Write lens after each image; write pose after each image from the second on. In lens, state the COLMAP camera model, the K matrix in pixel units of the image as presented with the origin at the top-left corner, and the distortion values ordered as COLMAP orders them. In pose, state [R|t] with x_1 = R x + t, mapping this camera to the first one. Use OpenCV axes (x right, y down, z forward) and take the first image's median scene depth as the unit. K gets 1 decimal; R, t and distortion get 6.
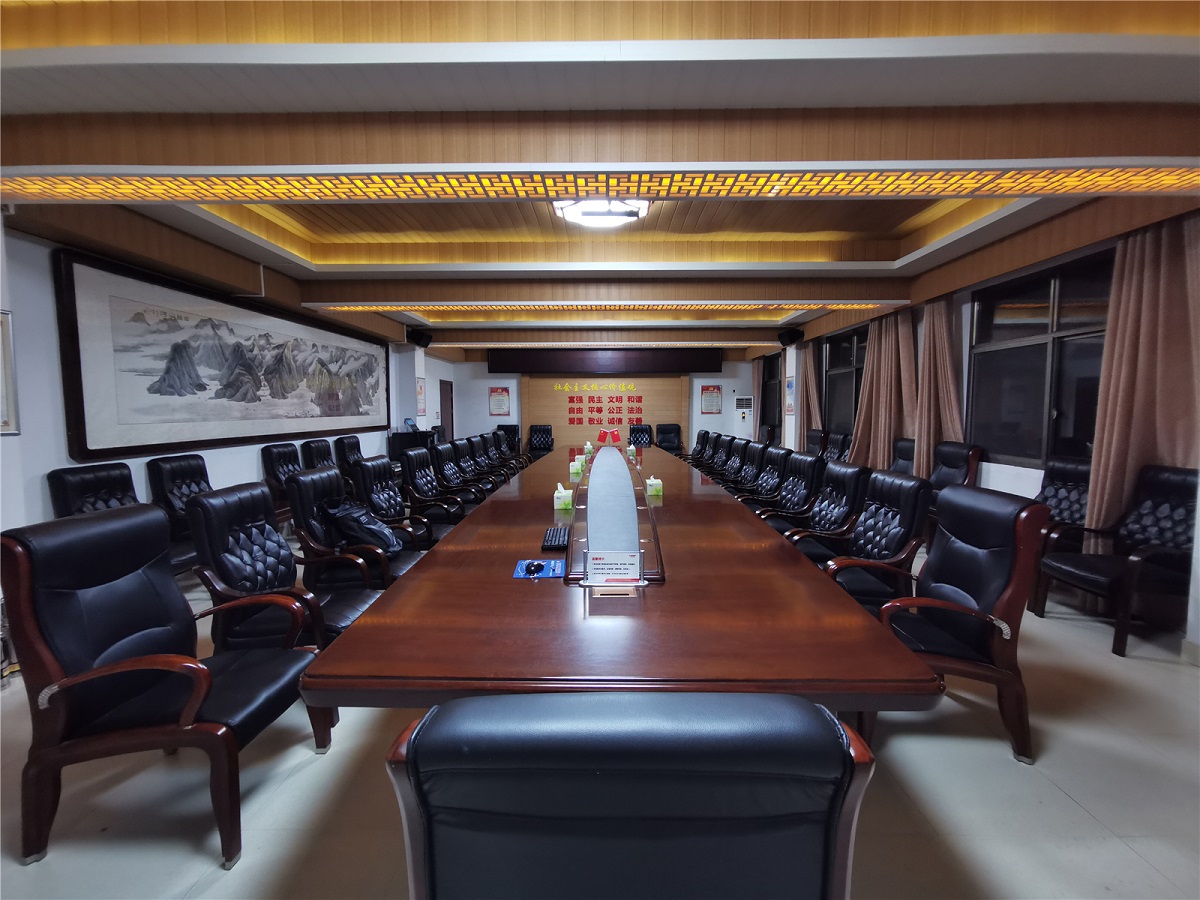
lens RADIAL K [[550.0, 0, 601.4], [0, 550.0, 449.4], [0, 0, 1]] dist [0.003004, 0.002175]
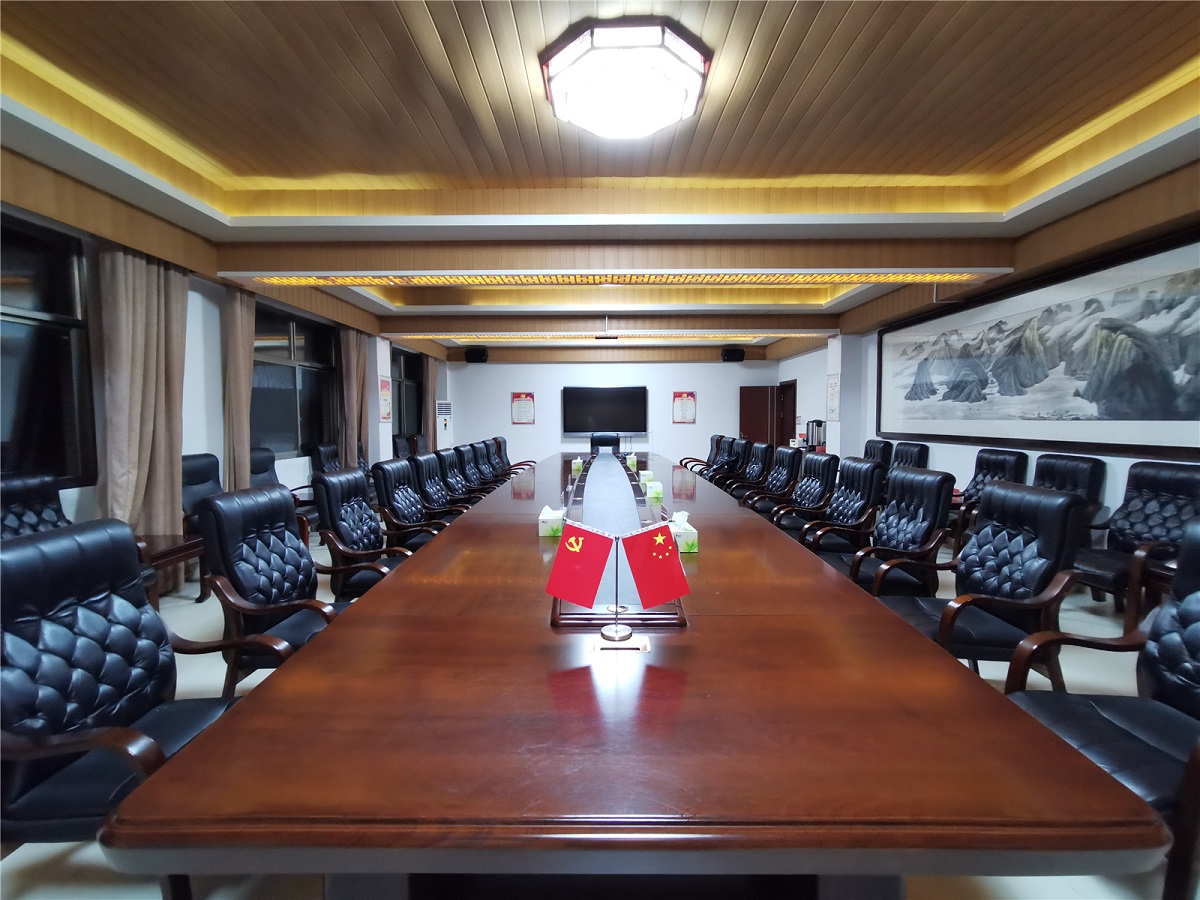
lens RADIAL K [[550.0, 0, 598.4], [0, 550.0, 444.2], [0, 0, 1]] dist [0.003004, 0.002175]
pose [[-0.999819, 0.014815, -0.011919, 0.043015], [0.013228, 0.992231, 0.123701, -0.137843], [0.013659, 0.123521, -0.992248, 1.929483]]
